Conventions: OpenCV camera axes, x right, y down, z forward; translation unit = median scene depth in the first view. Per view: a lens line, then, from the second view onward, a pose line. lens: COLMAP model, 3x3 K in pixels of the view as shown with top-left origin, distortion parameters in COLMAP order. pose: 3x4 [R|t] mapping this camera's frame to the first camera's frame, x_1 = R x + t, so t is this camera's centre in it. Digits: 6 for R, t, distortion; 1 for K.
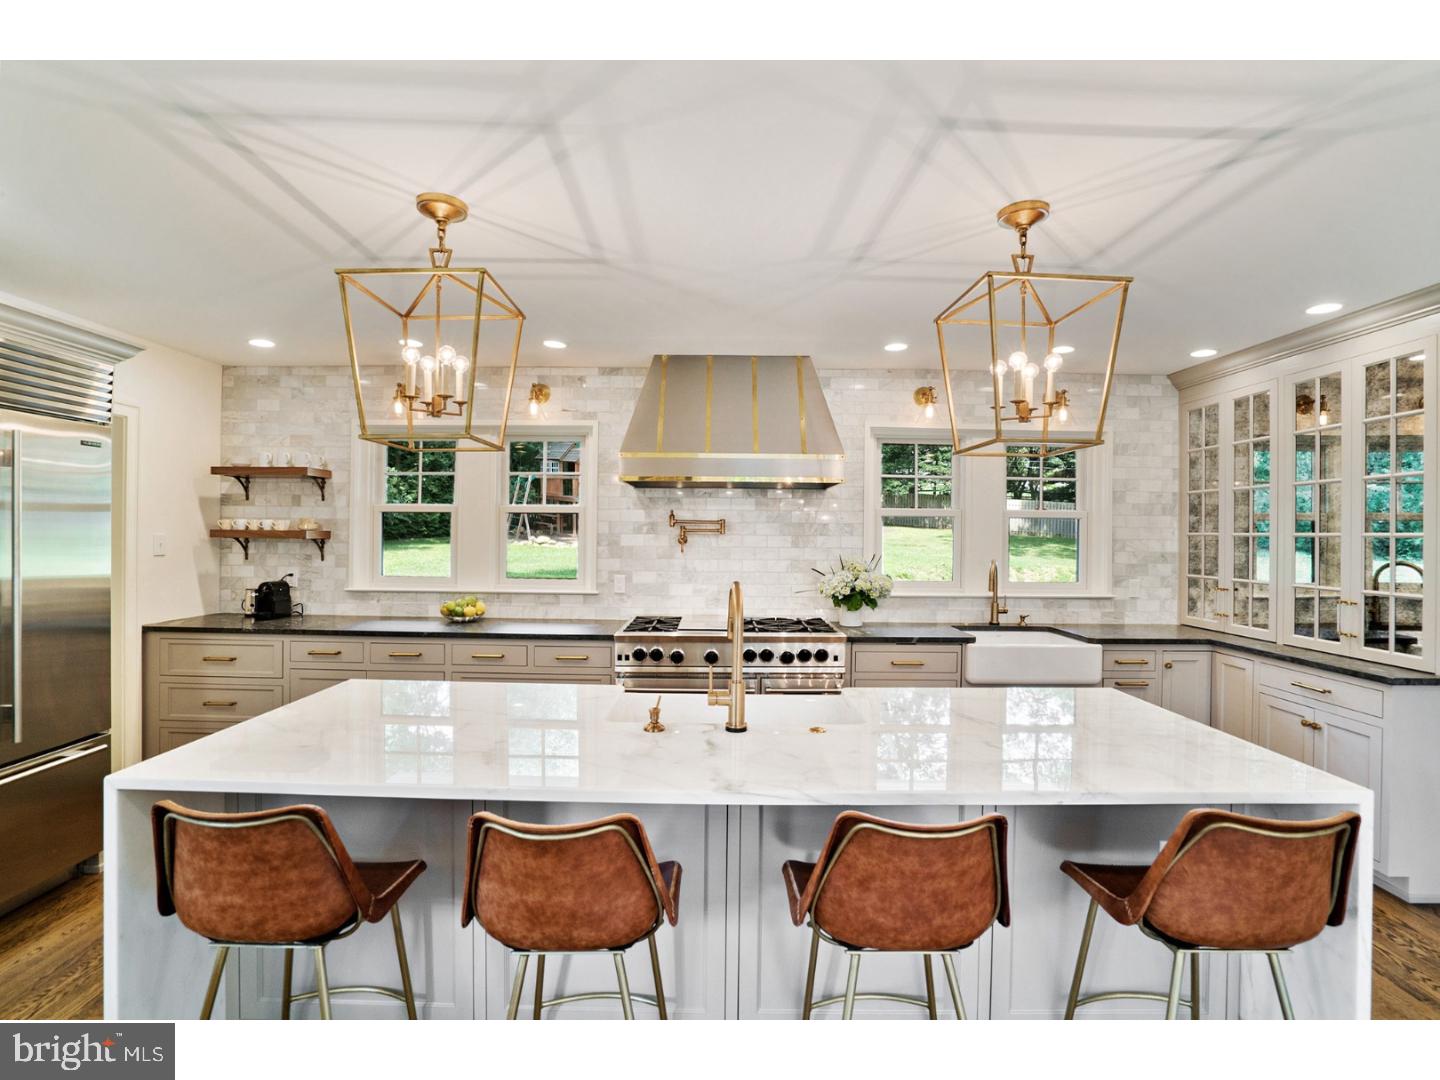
lens RADIAL K [[685.3, 0, 720.0], [0, 685.3, 540.0], [0, 0, 1]] dist [-0.005670, 0.000155]
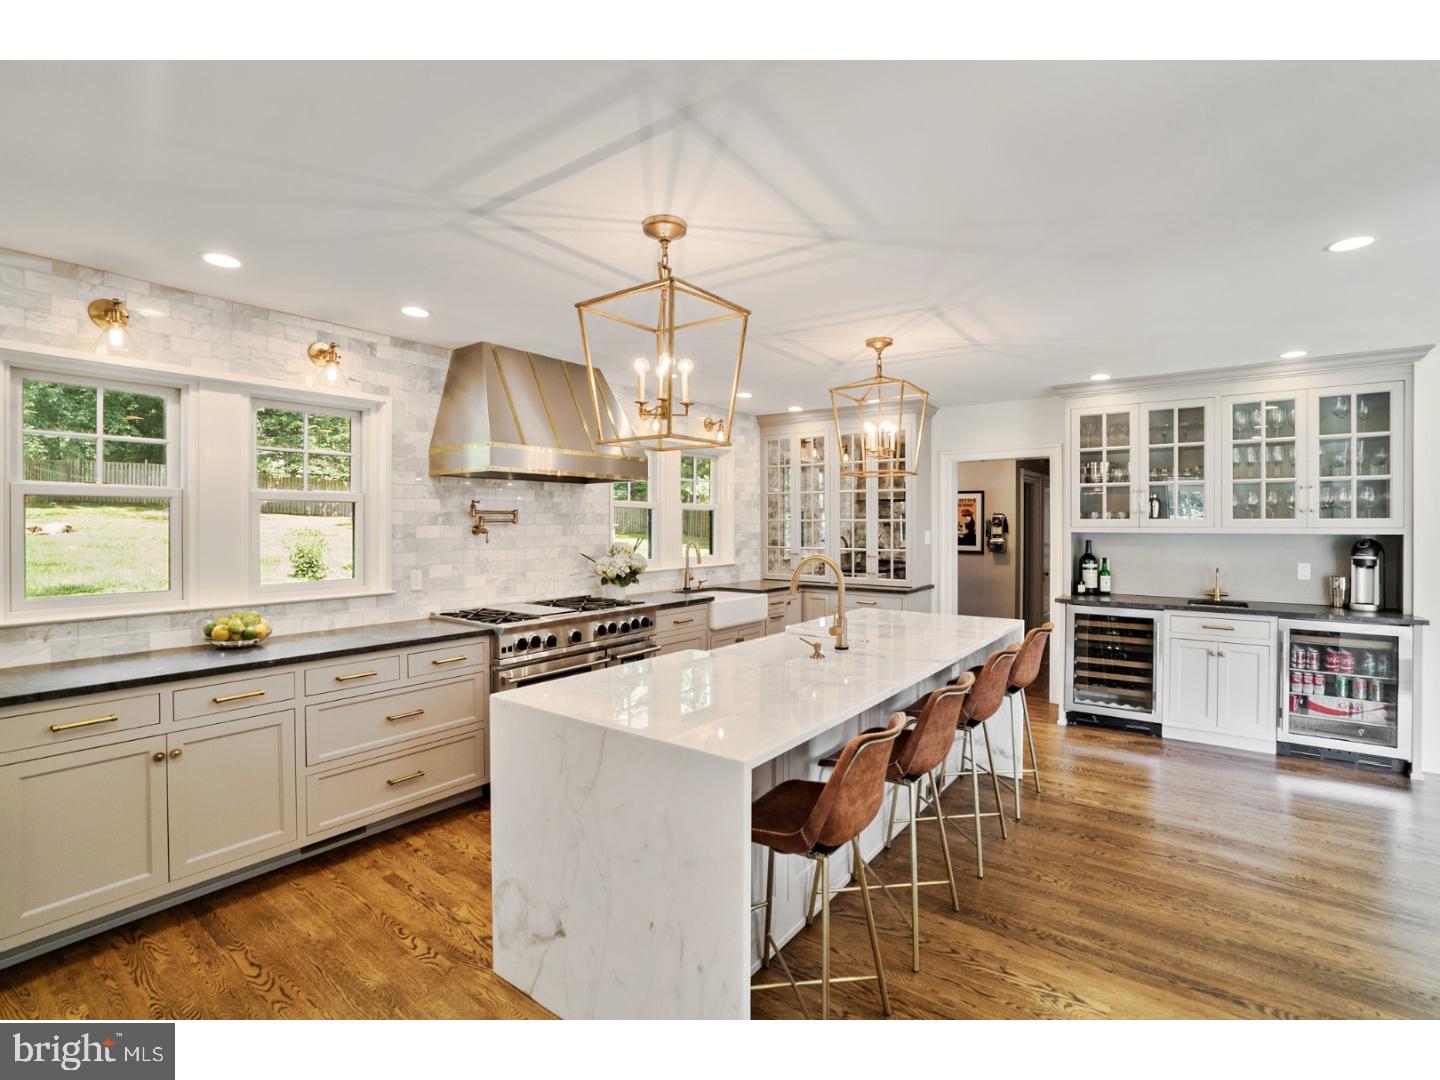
lens RADIAL K [[685.3, 0, 720.0], [0, 685.3, 540.0], [0, 0, 1]] dist [-0.005670, 0.000155]
pose [[0.615331, -0.030719, 0.787670, -0.613305], [0.013505, 0.999505, 0.028431, -0.009753], [-0.788153, -0.006857, 0.615441, 0.122543]]
